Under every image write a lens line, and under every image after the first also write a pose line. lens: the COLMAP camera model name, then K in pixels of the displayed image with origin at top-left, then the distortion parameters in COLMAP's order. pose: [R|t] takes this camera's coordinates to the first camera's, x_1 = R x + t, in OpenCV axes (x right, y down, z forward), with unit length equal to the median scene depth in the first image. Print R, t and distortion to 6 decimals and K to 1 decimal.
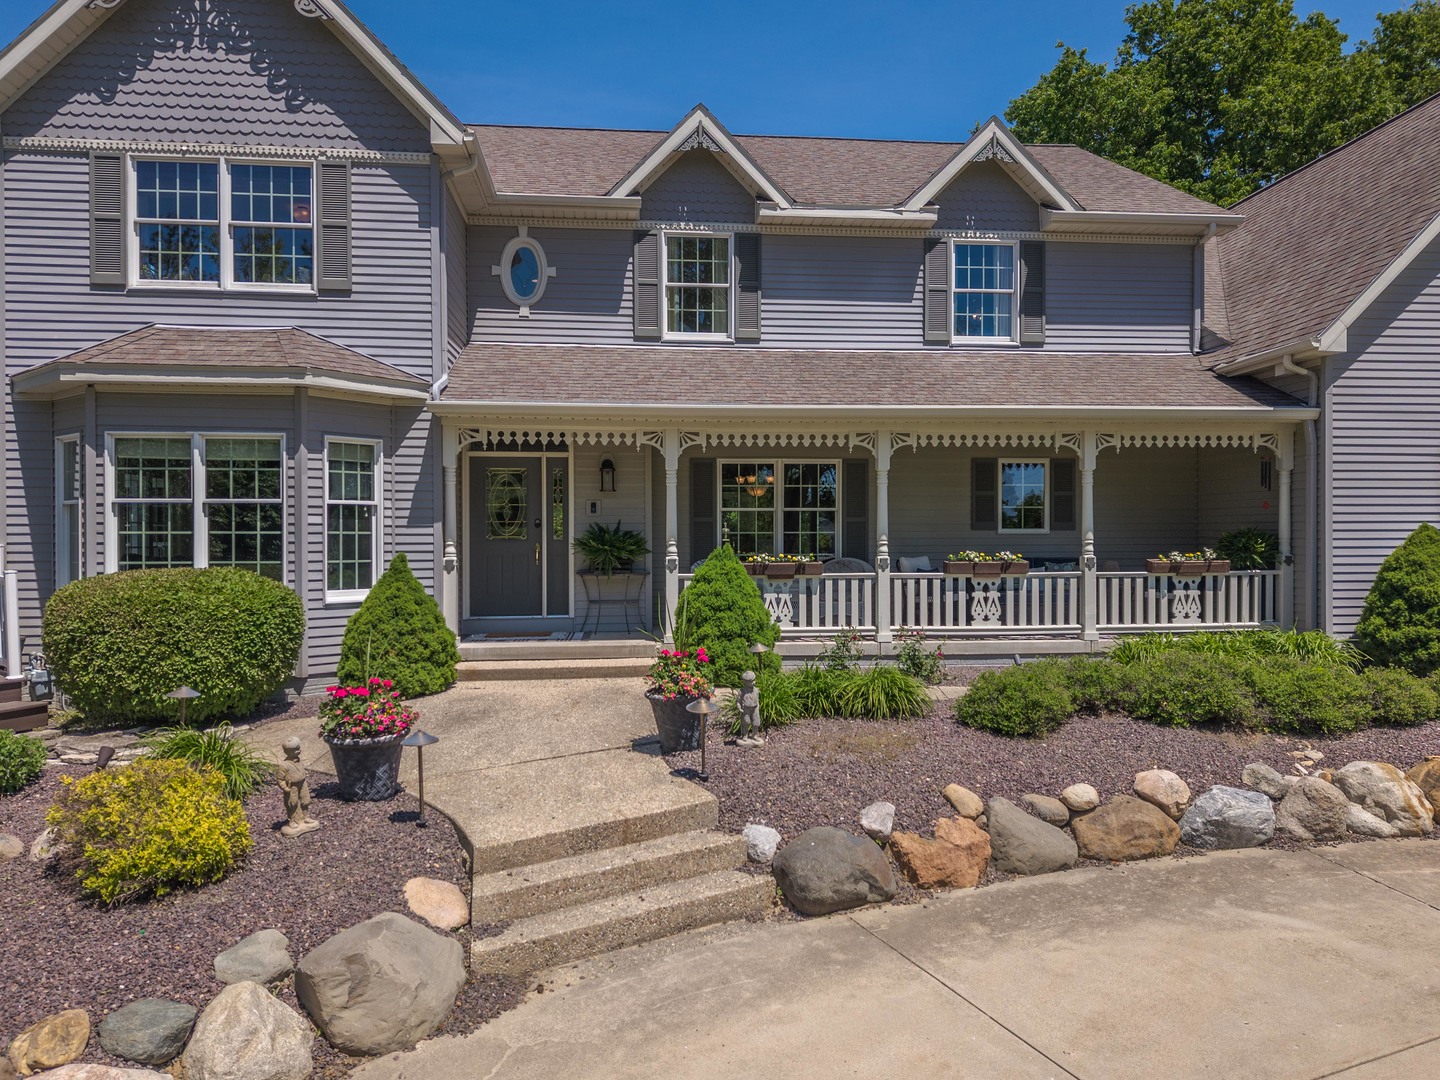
lens RADIAL K [[976.2, 0, 720.0], [0, 976.2, 540.0], [0, 0, 1]] dist [0.012723, -0.007228]
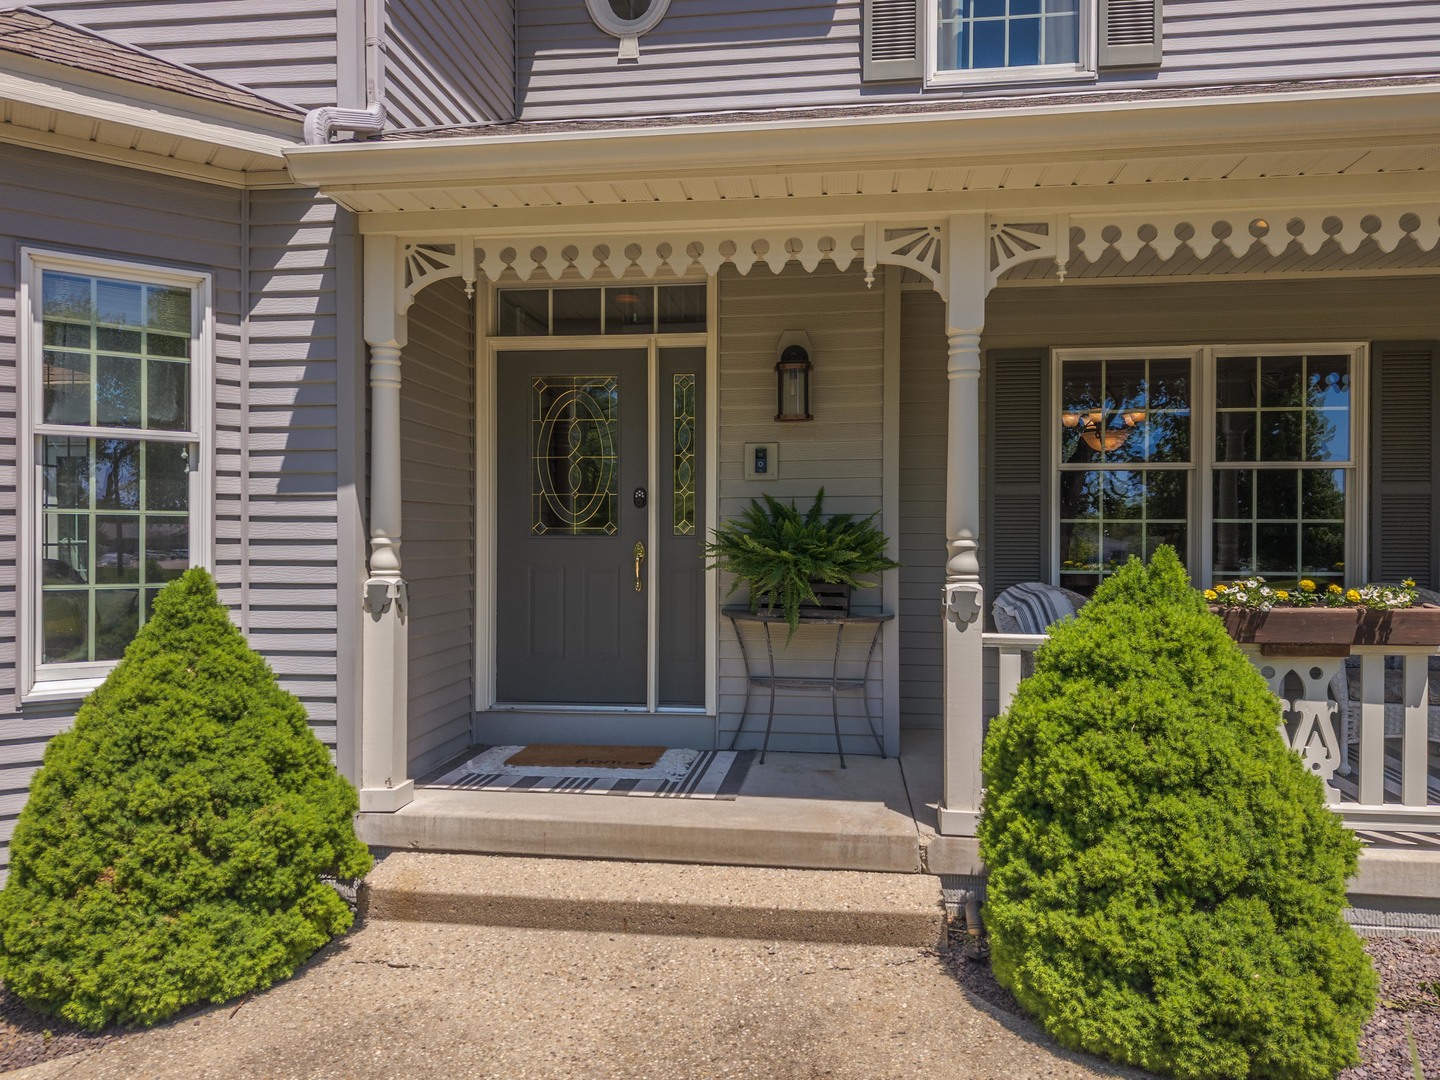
lens RADIAL K [[980.3, 0, 720.0], [0, 980.3, 540.0], [0, 0, 1]] dist [0.072096, -0.059337]
pose [[0.974378, 0.007739, -0.224785, -0.056559], [-0.006982, 0.999967, 0.004161, 0.000264], [0.224810, -0.002485, 0.974399, 0.648540]]
